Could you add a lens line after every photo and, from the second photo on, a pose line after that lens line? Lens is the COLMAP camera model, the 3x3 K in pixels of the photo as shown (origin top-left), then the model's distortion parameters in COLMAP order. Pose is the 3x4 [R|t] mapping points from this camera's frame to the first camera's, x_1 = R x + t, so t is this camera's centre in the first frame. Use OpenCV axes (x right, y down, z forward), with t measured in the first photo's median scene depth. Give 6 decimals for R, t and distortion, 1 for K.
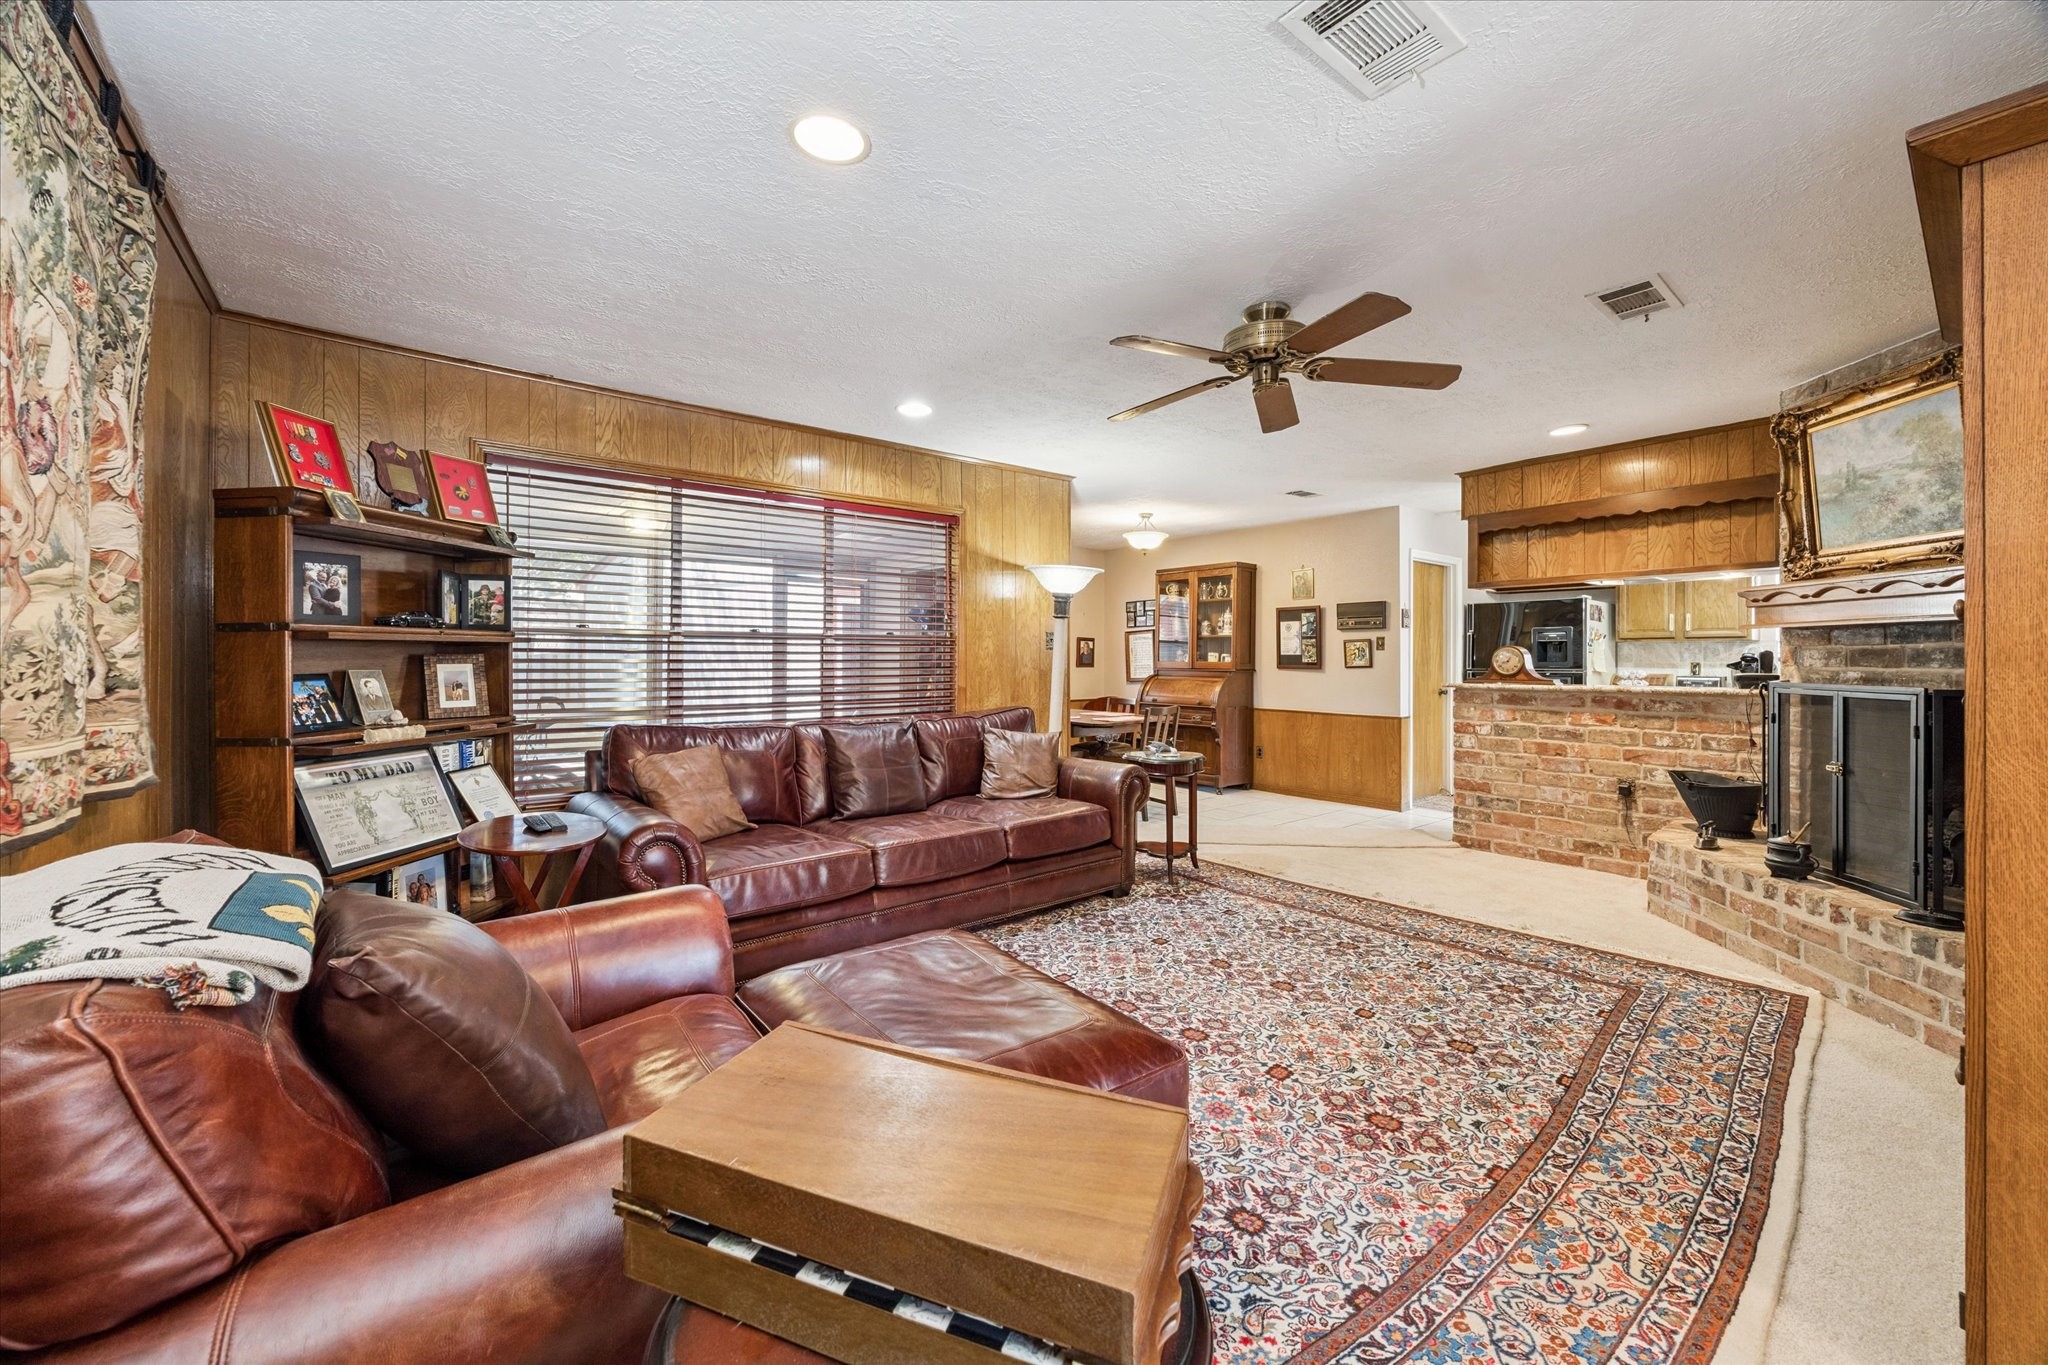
lens RADIAL K [[787.6, 0, 1014.9], [0, 787.6, 667.6], [0, 0, 1]] dist [0.003063, -0.000643]
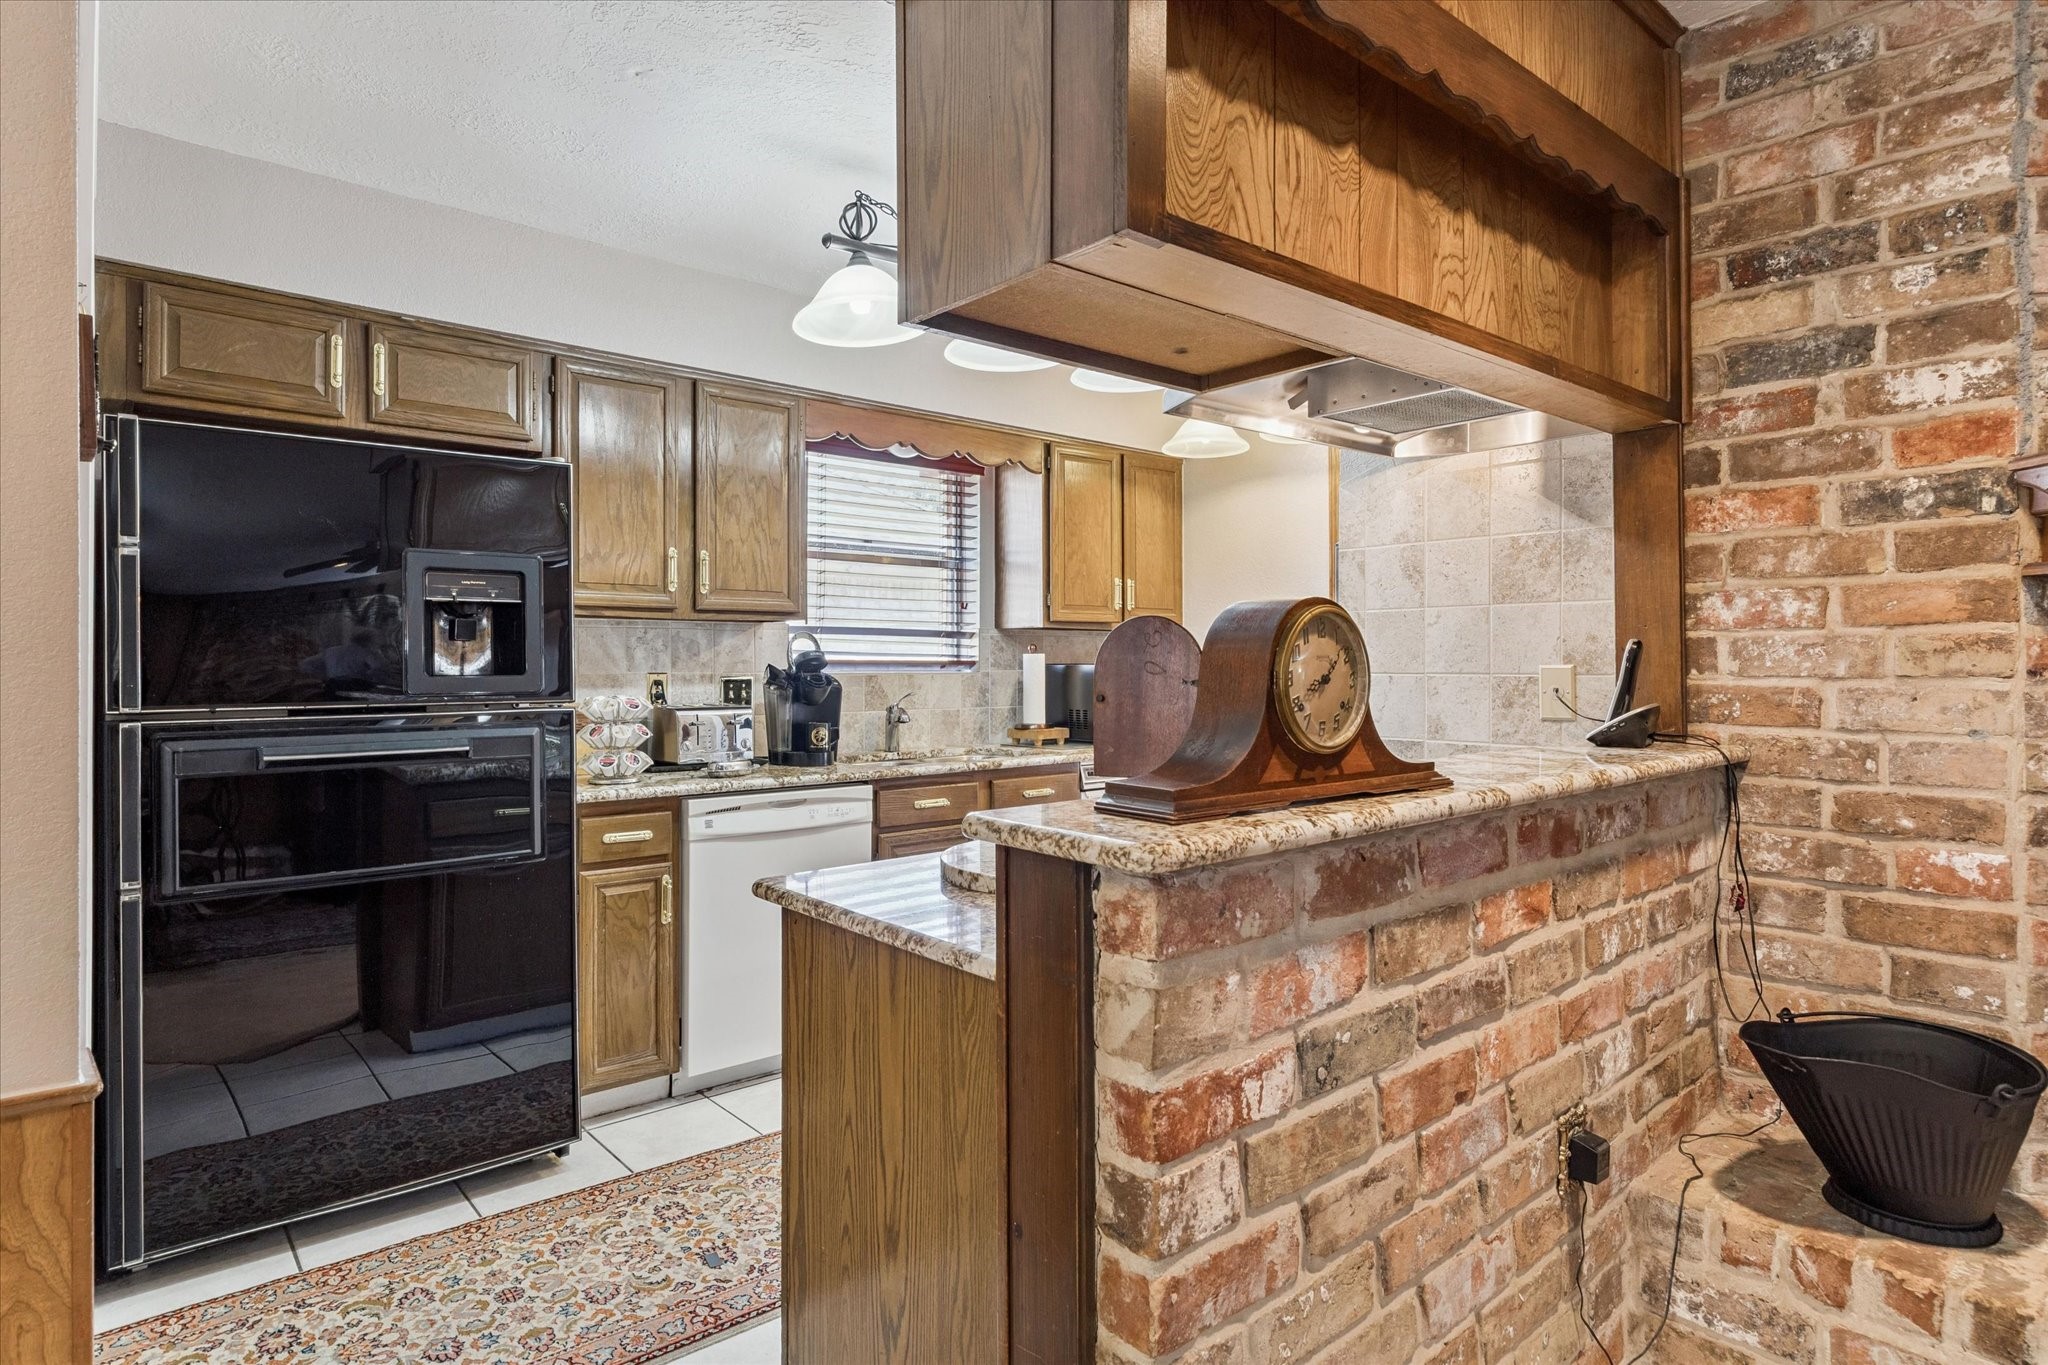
lens RADIAL K [[1085.5, 0, 1009.1], [0, 1085.5, 661.1], [0, 0, 1]] dist [0.002718, -0.001867]
pose [[-0.047261, -0.000640, 0.998882, 0.525676], [0.012225, 0.999925, 0.001219, -0.018742], [-0.998808, 0.012269, -0.047249, 1.526322]]
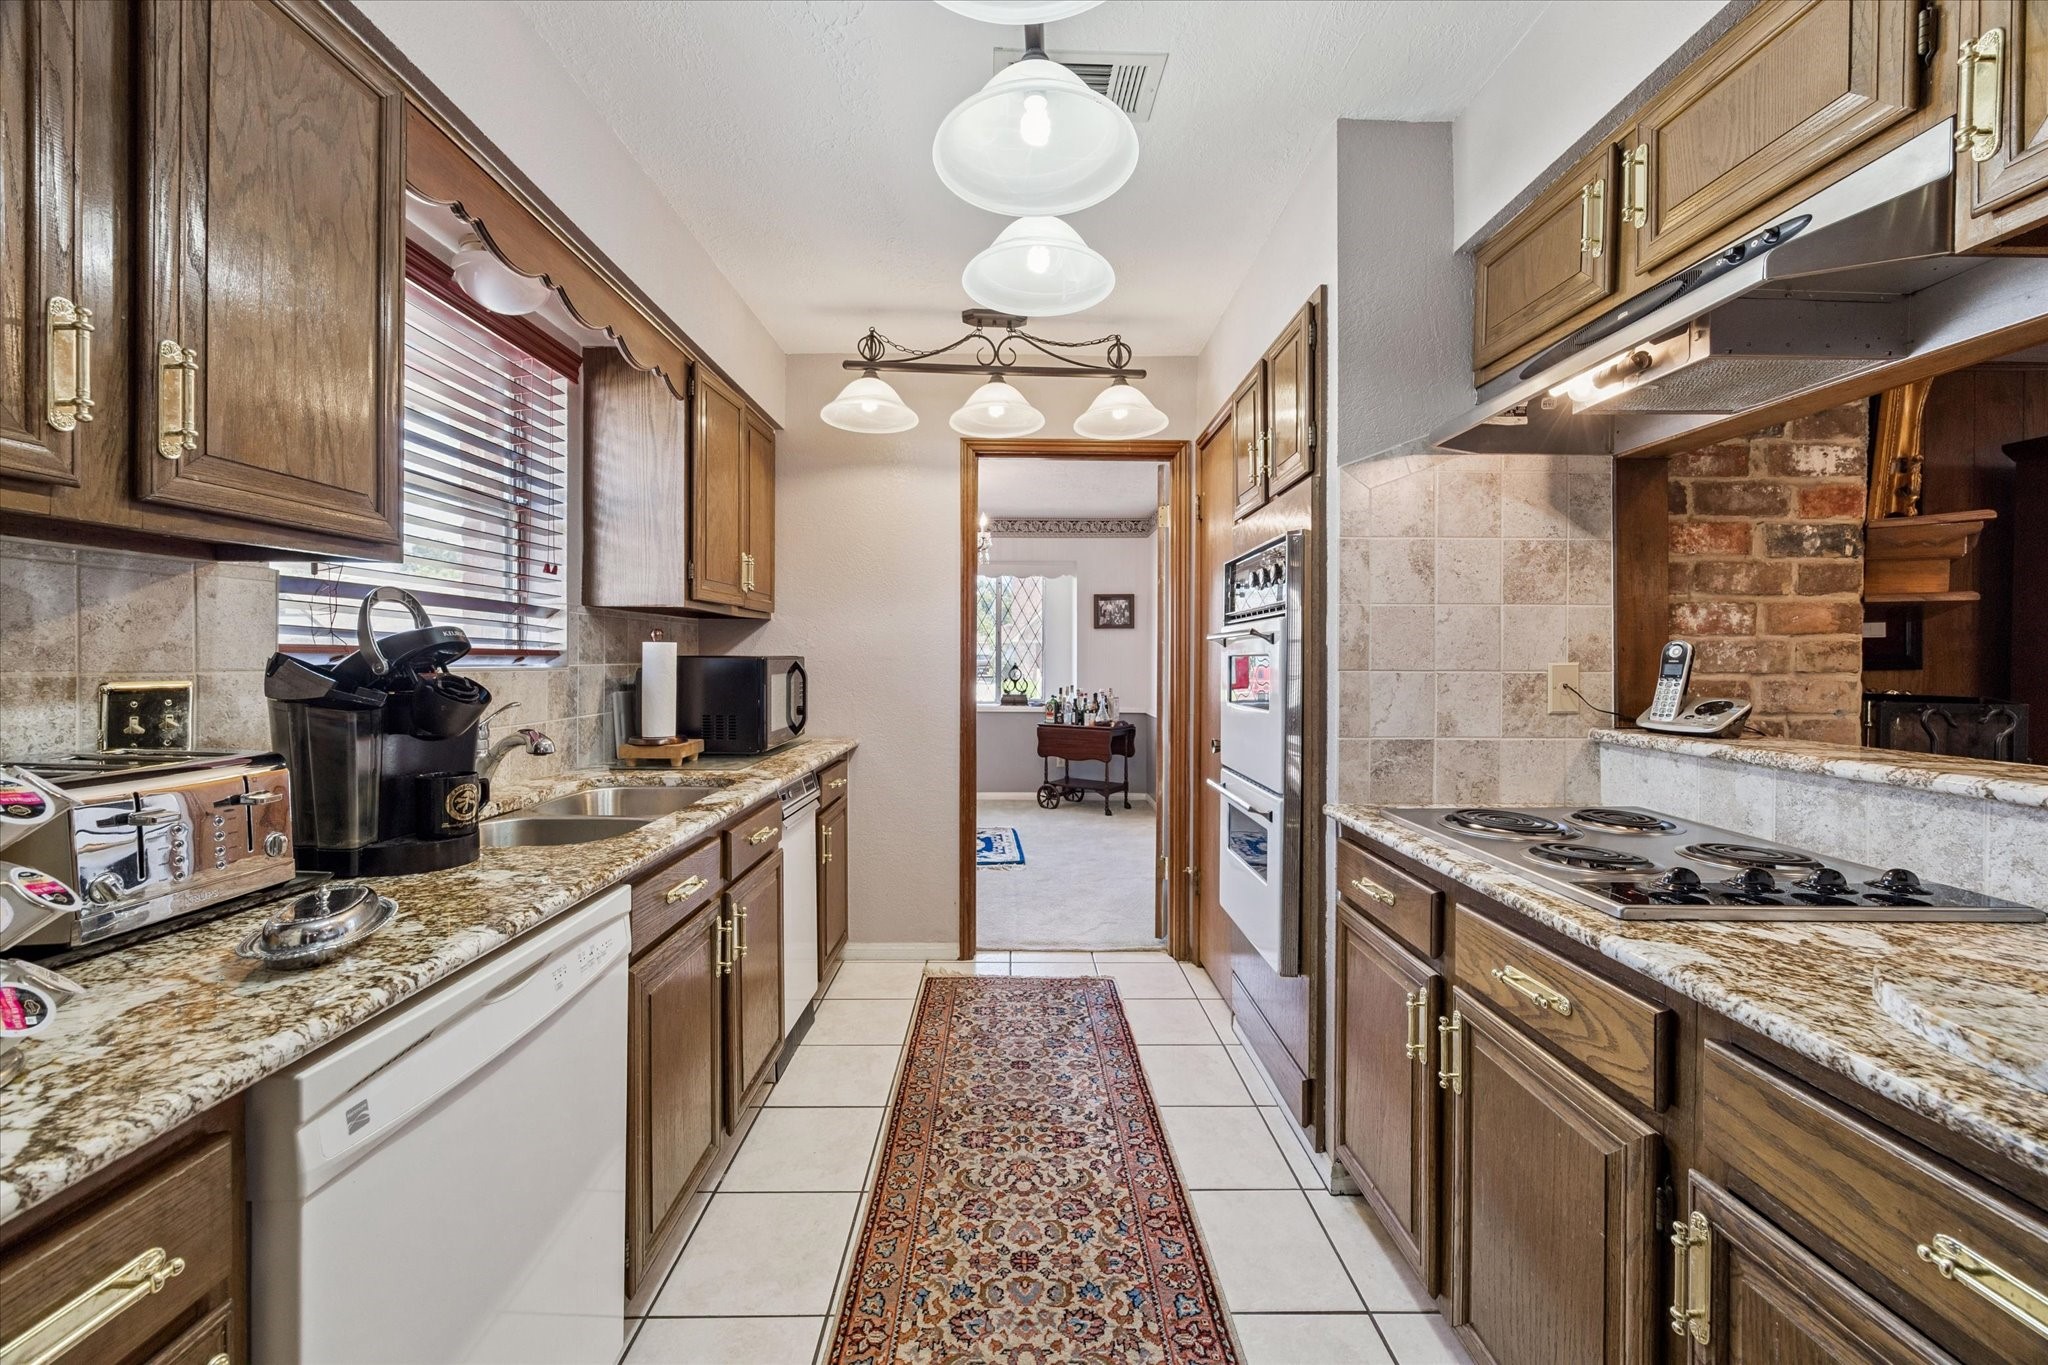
lens RADIAL K [[787.6, 0, 1023.1], [0, 787.6, 662.6], [0, 0, 1]] dist [0.003063, -0.000643]
pose [[-0.797210, -0.011099, 0.603600, 1.169605], [-0.001400, 0.999862, 0.016537, -0.019557], [-0.603700, 0.012339, -0.797116, 1.808280]]
